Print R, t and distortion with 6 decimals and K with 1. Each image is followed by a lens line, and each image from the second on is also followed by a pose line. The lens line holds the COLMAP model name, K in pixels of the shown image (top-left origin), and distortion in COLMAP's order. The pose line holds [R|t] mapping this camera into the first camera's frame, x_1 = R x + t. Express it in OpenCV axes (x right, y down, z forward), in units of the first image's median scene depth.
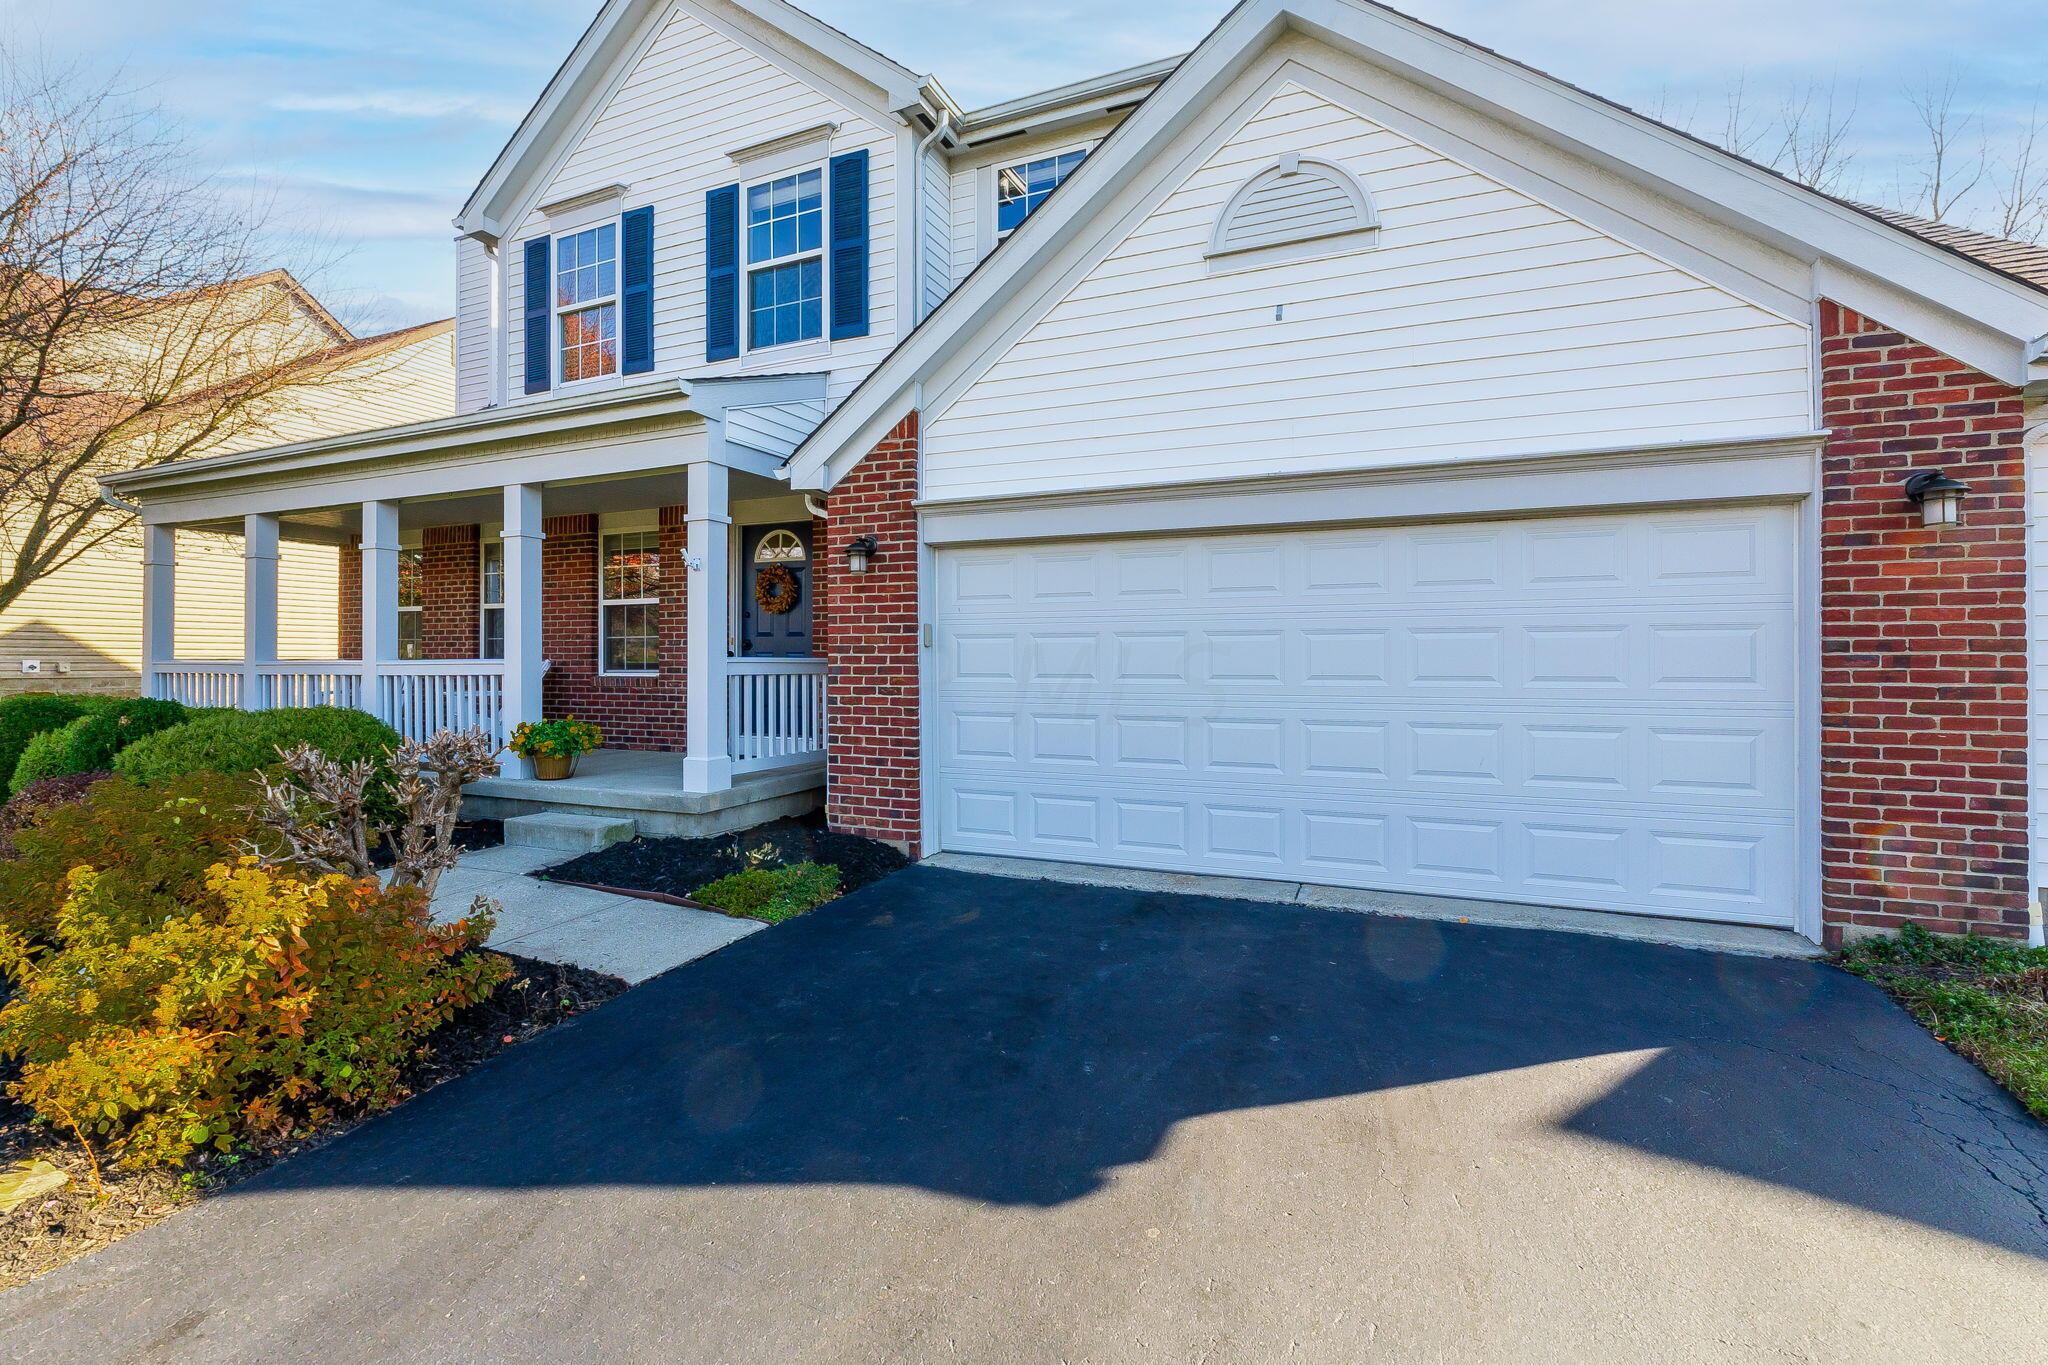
lens RADIAL K [[884.5, 0, 1026.5], [0, 884.5, 677.9], [0, 0, 1]] dist [-0.004866, 0.000290]
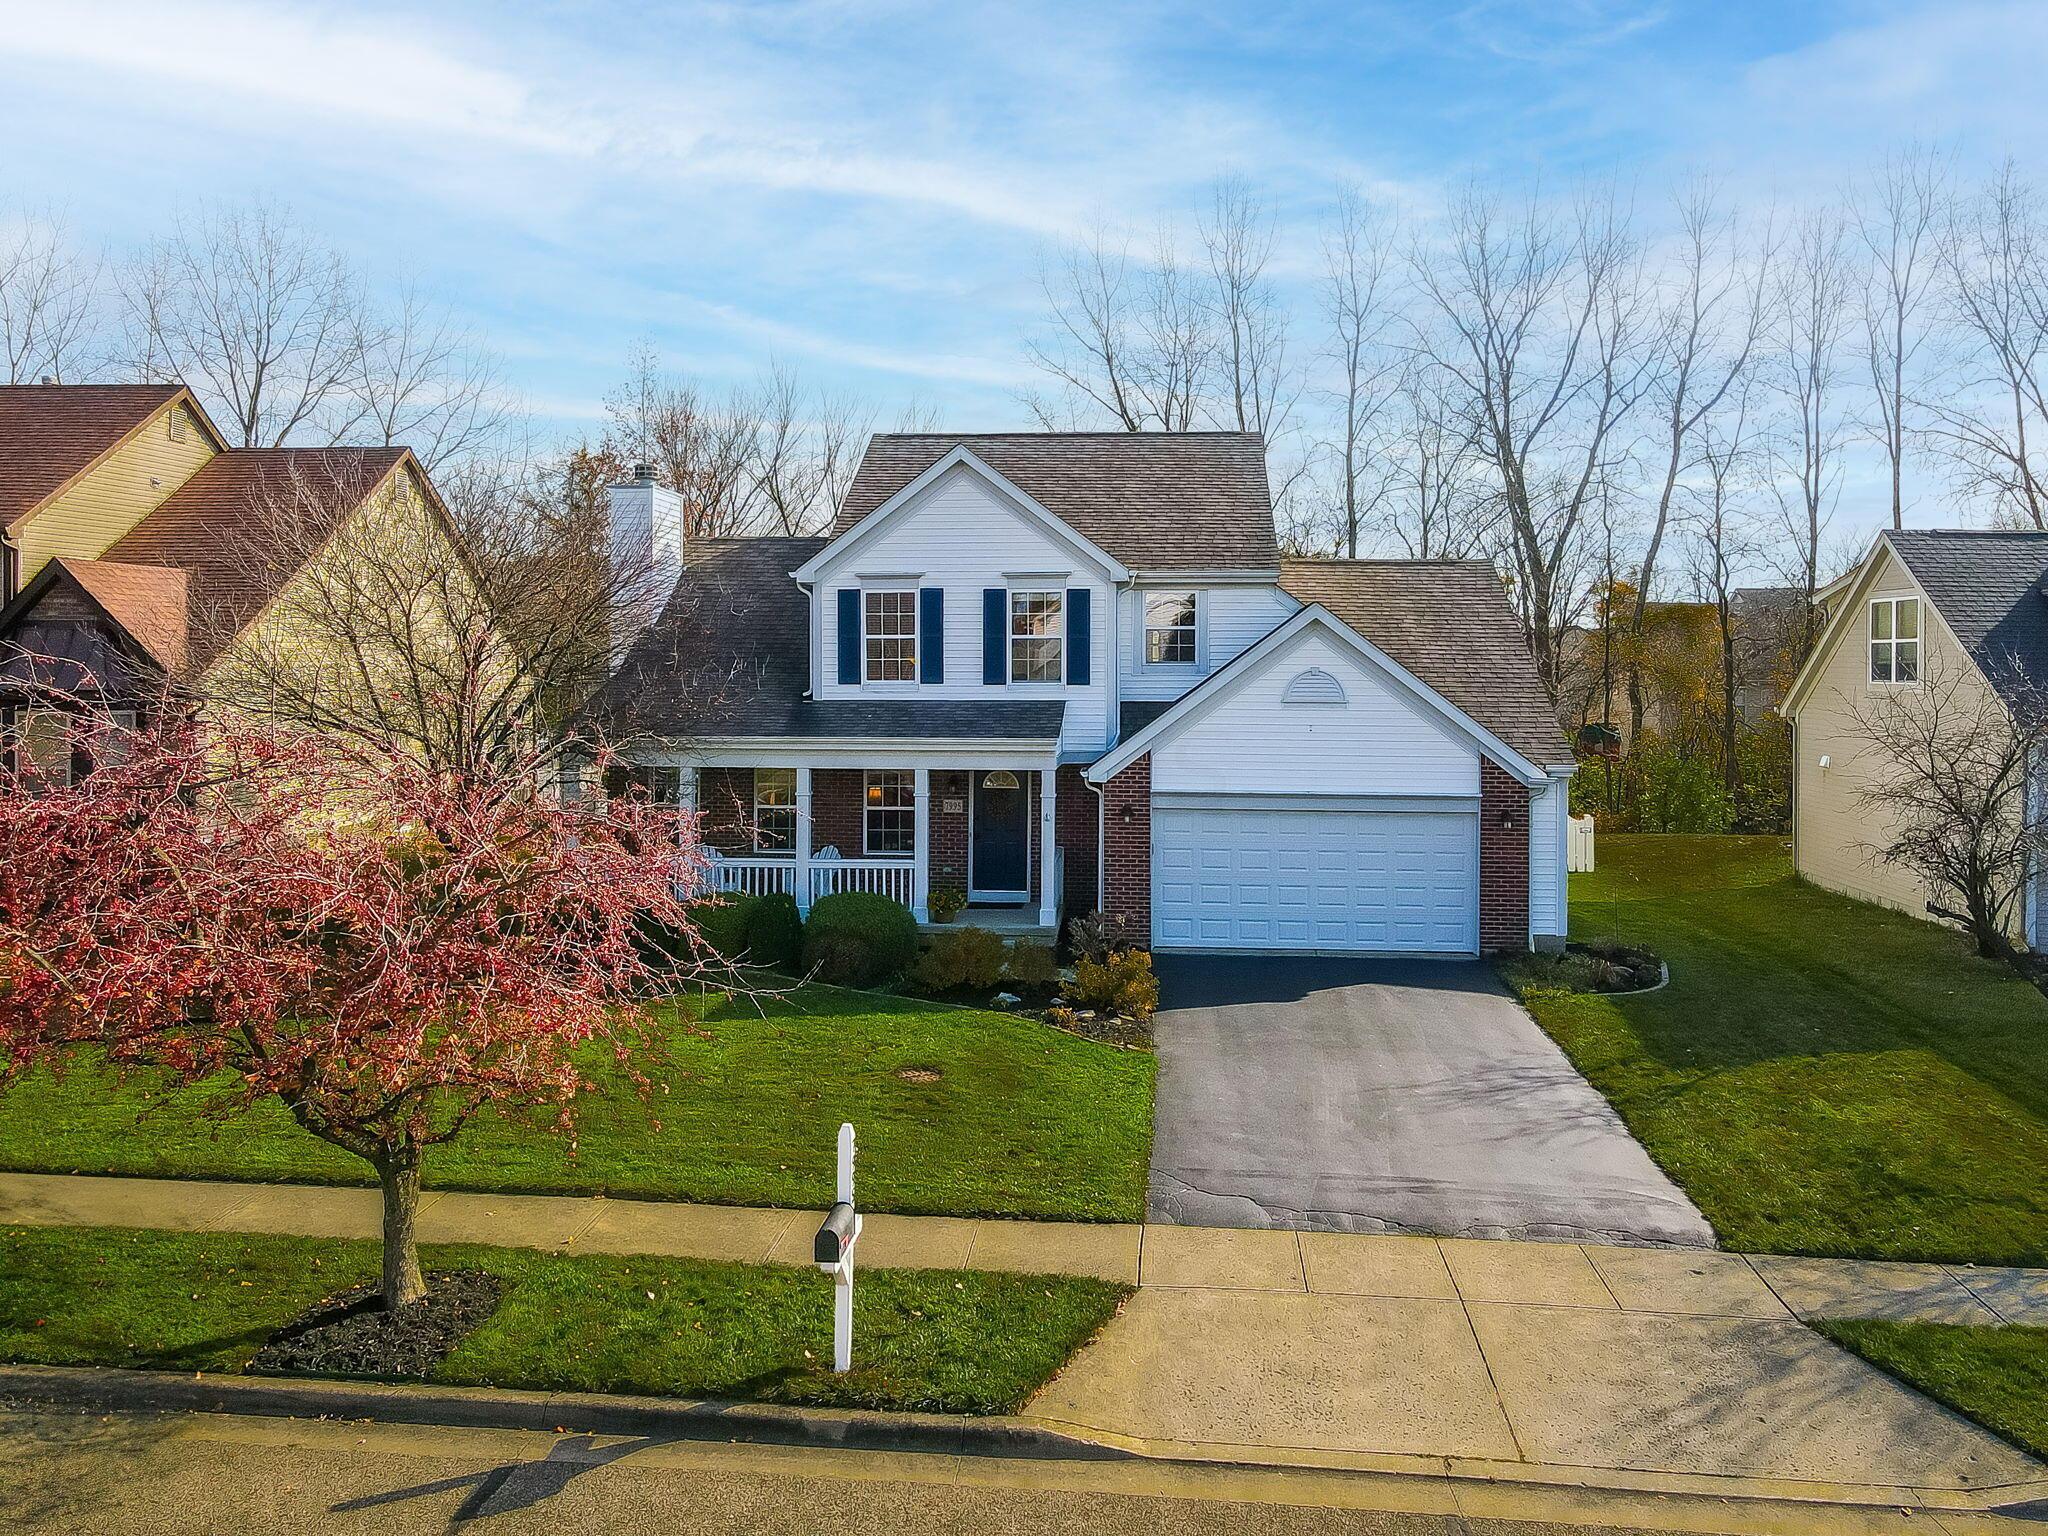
lens RADIAL K [[1436.3, 0, 1023.4], [0, 1436.3, 752.9], [0, 0, 1]] dist [0.014274, 0.000915]
pose [[0.957513, -0.009450, 0.288234, -1.226642], [0.002026, 0.999659, 0.026045, -0.322805], [-0.288381, -0.024355, 0.957206, -1.972159]]
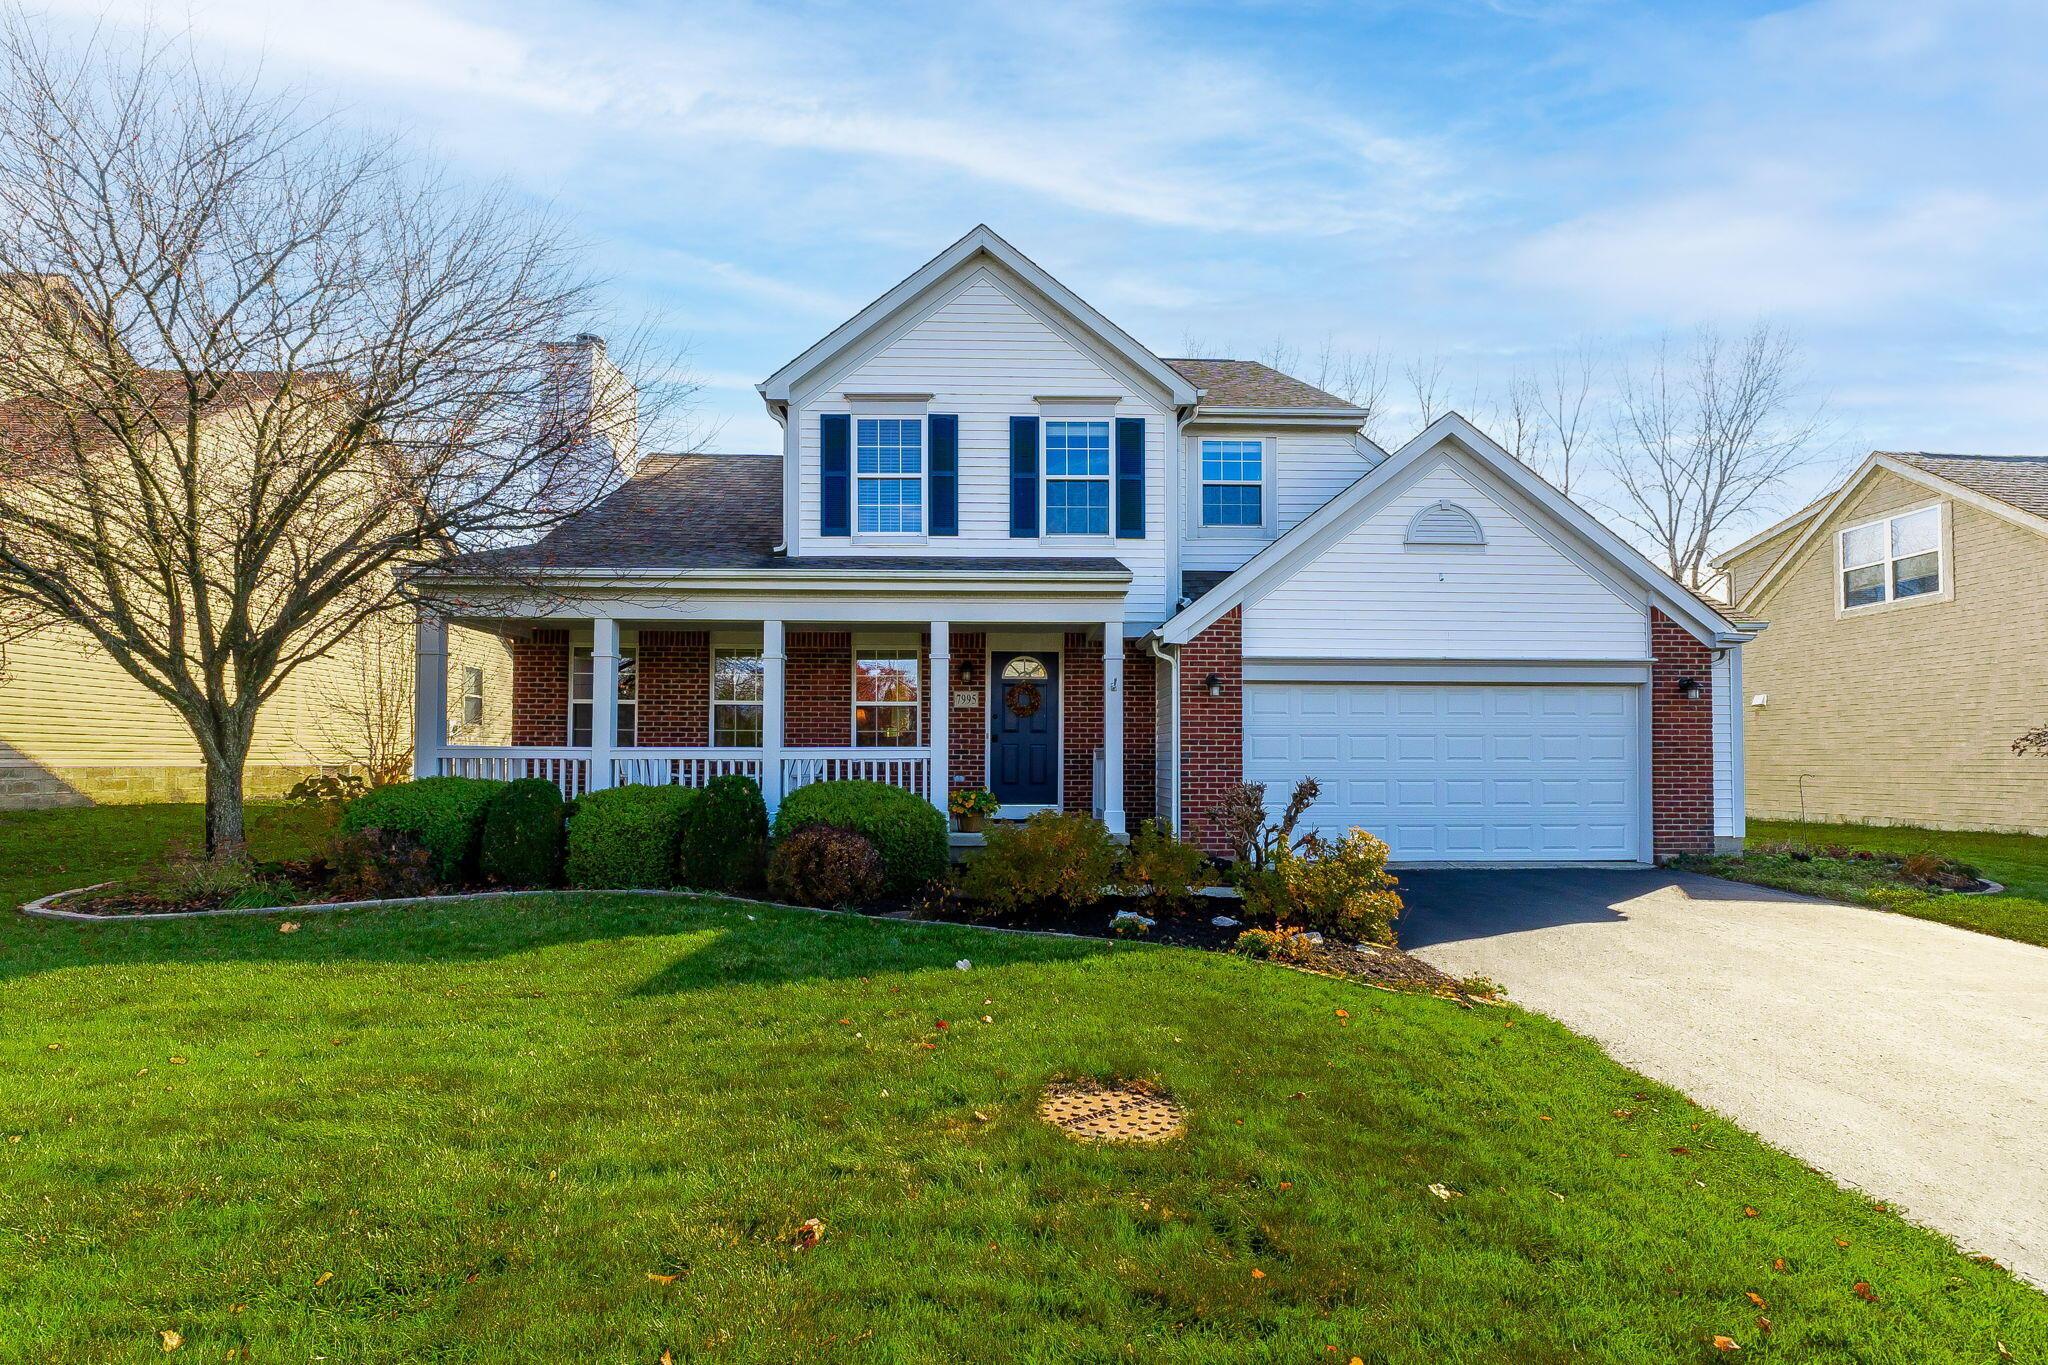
lens RADIAL K [[884.5, 0, 1036.6], [0, 884.5, 778.6], [0, 0, 1]] dist [-0.004866, 0.000290]
pose [[0.910183, -0.001724, 0.414202, -0.989965], [0.005940, 0.999943, -0.008891, 0.041878], [-0.414163, 0.010553, 0.910141, -0.318652]]
